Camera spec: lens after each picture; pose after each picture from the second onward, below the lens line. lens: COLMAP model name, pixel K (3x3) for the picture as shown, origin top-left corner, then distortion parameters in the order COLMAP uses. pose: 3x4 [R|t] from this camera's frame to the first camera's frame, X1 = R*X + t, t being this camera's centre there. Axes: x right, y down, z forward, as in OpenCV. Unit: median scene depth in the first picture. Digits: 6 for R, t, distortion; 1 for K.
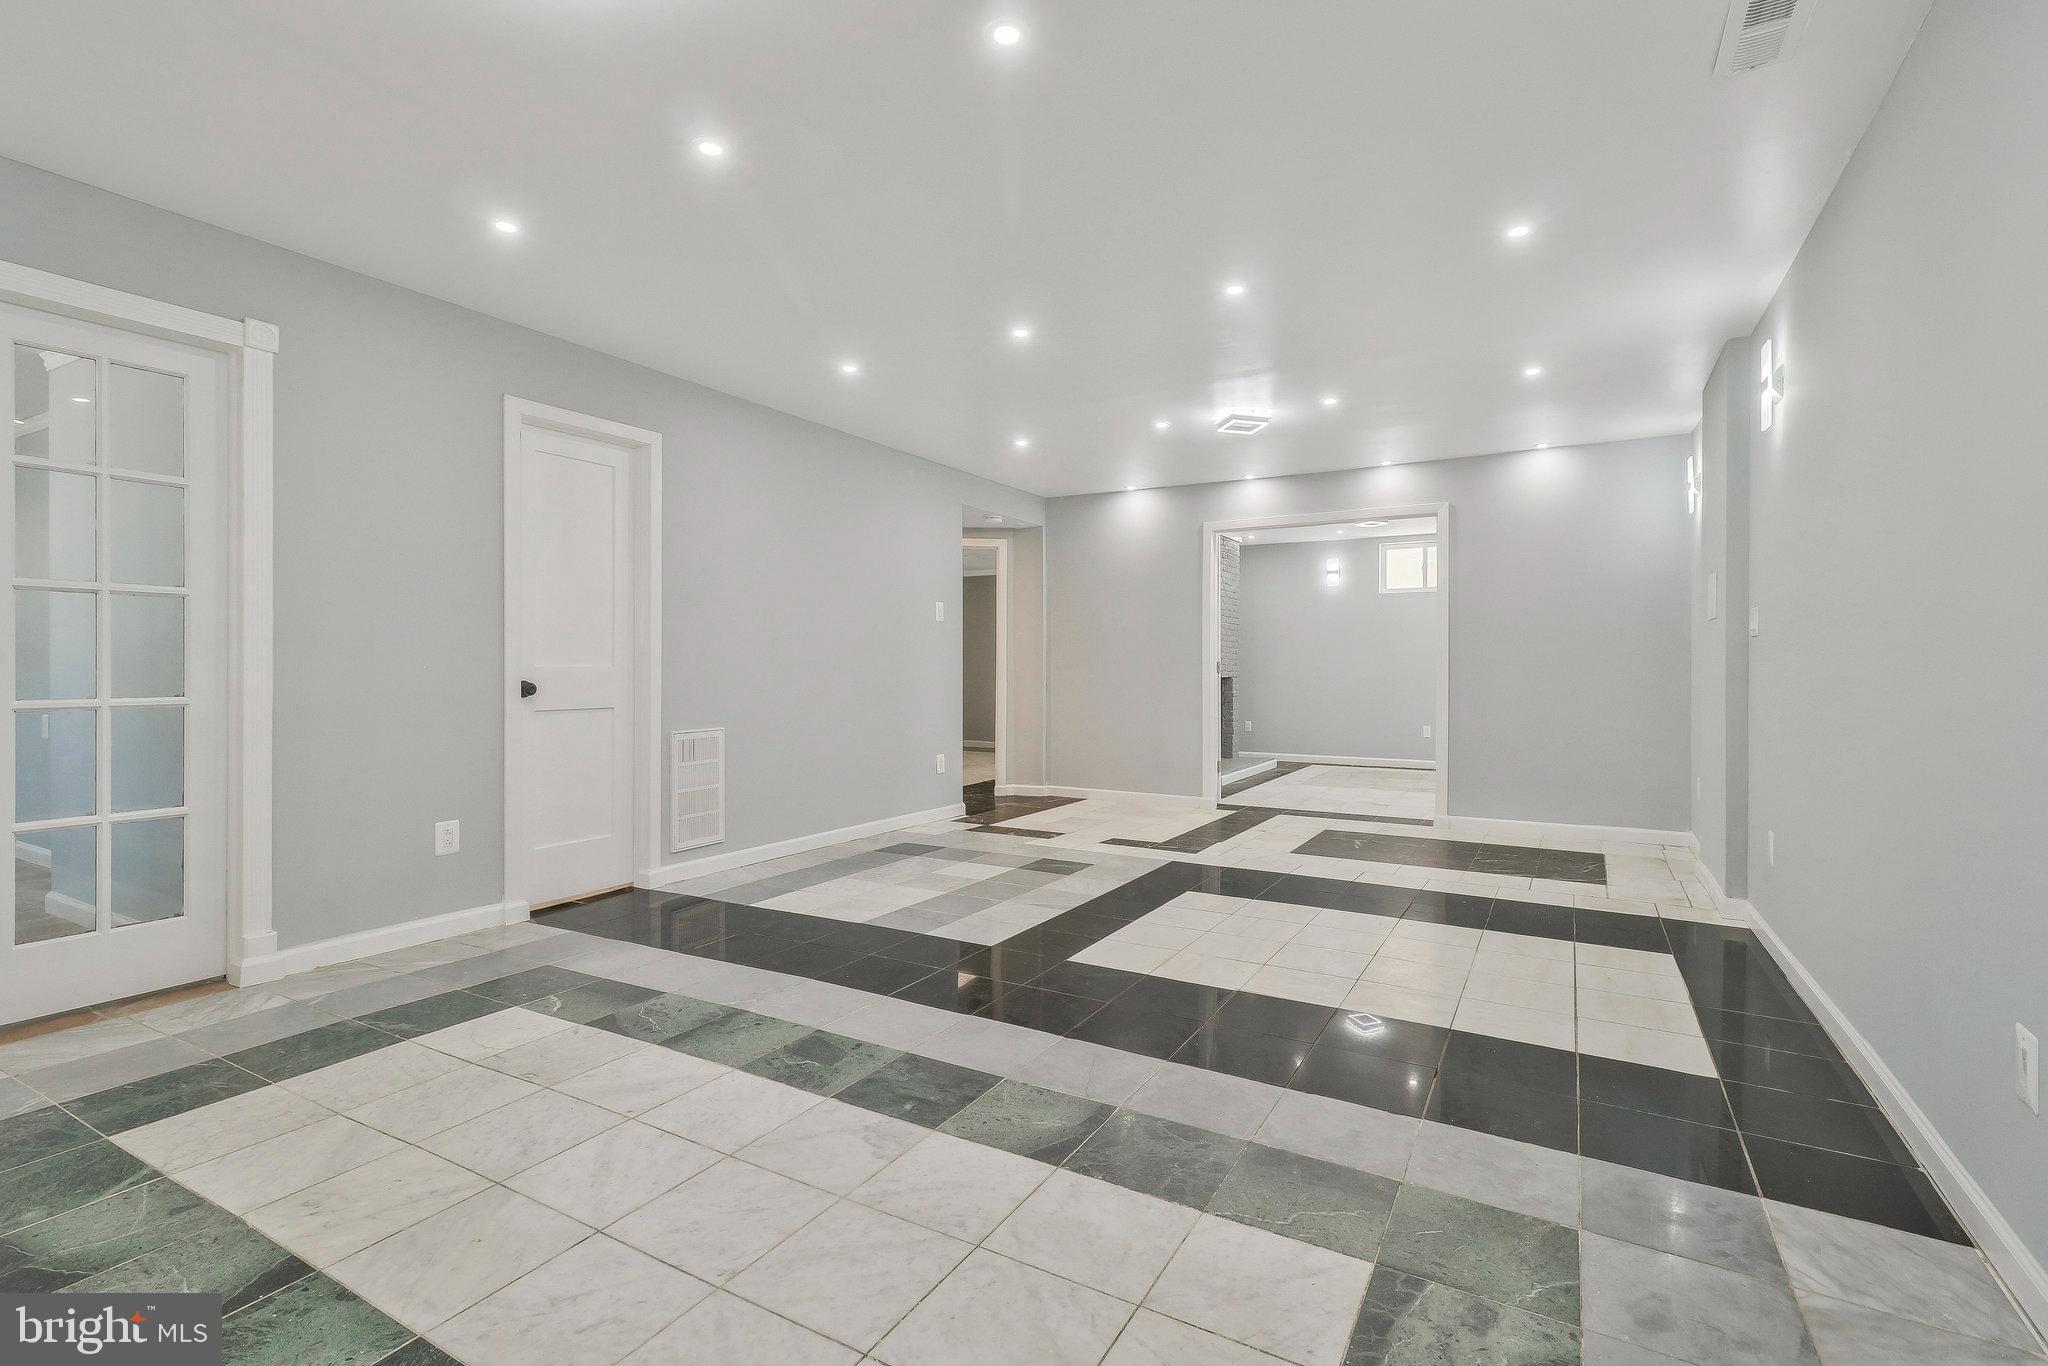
lens RADIAL K [[948.4, 0, 1018.6], [0, 948.4, 677.3], [0, 0, 1]] dist [0.004804, 0.000529]
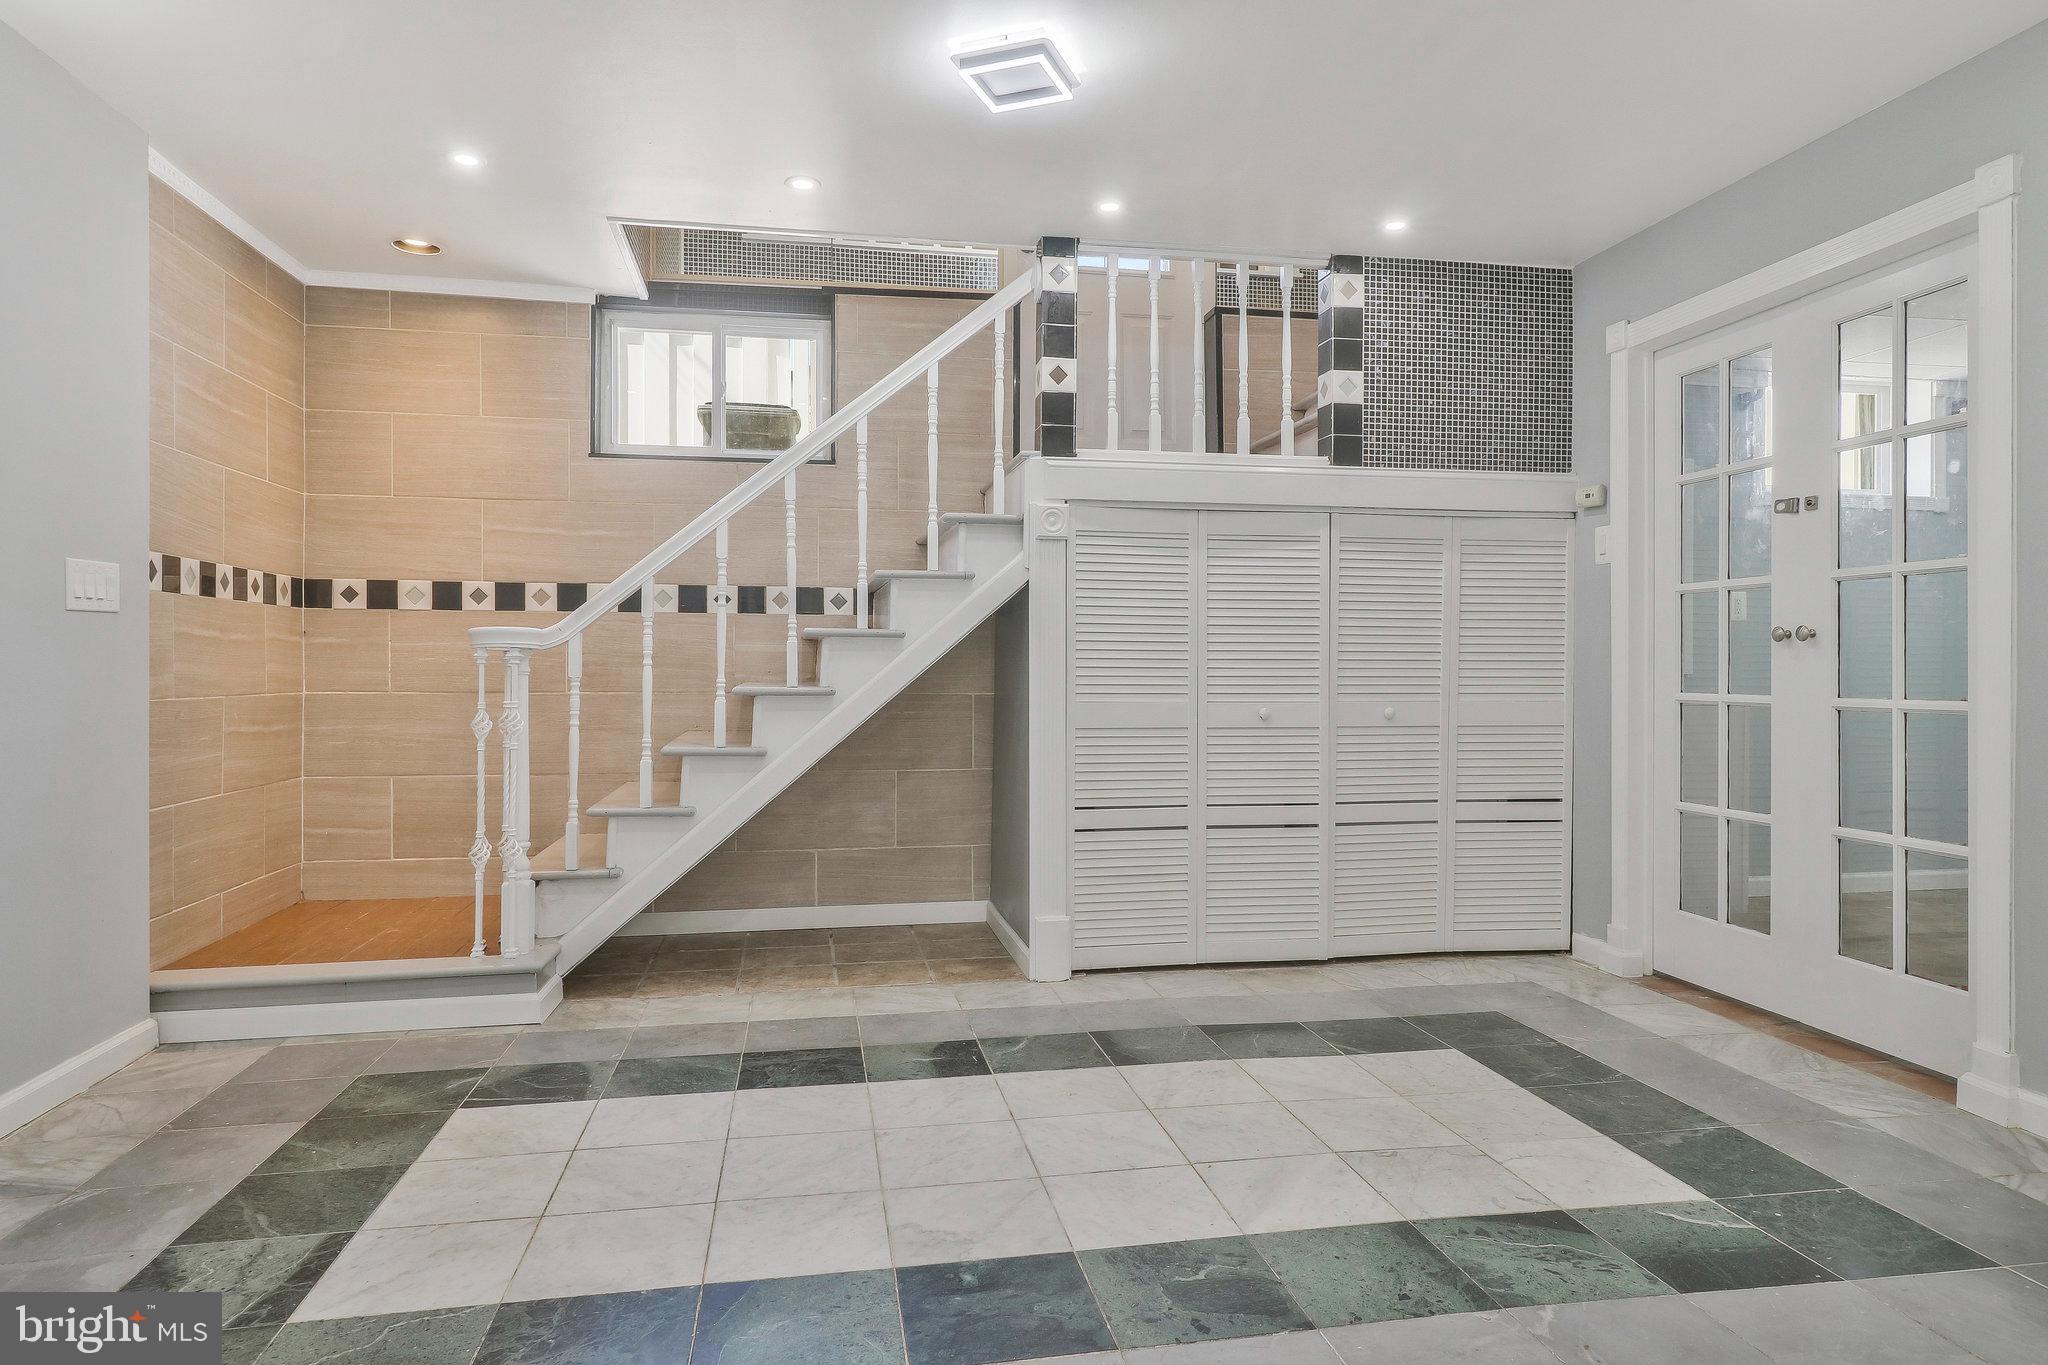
lens RADIAL K [[1228.5, 0, 1036.5], [0, 1228.5, 666.6], [0, 0, 1]] dist [0.005684, 0.003641]
pose [[-0.759250, -0.004393, -0.650784, 0.403065], [-0.009806, 0.999941, 0.004690, -0.005191], [0.650725, 0.009943, -0.759249, 1.574922]]
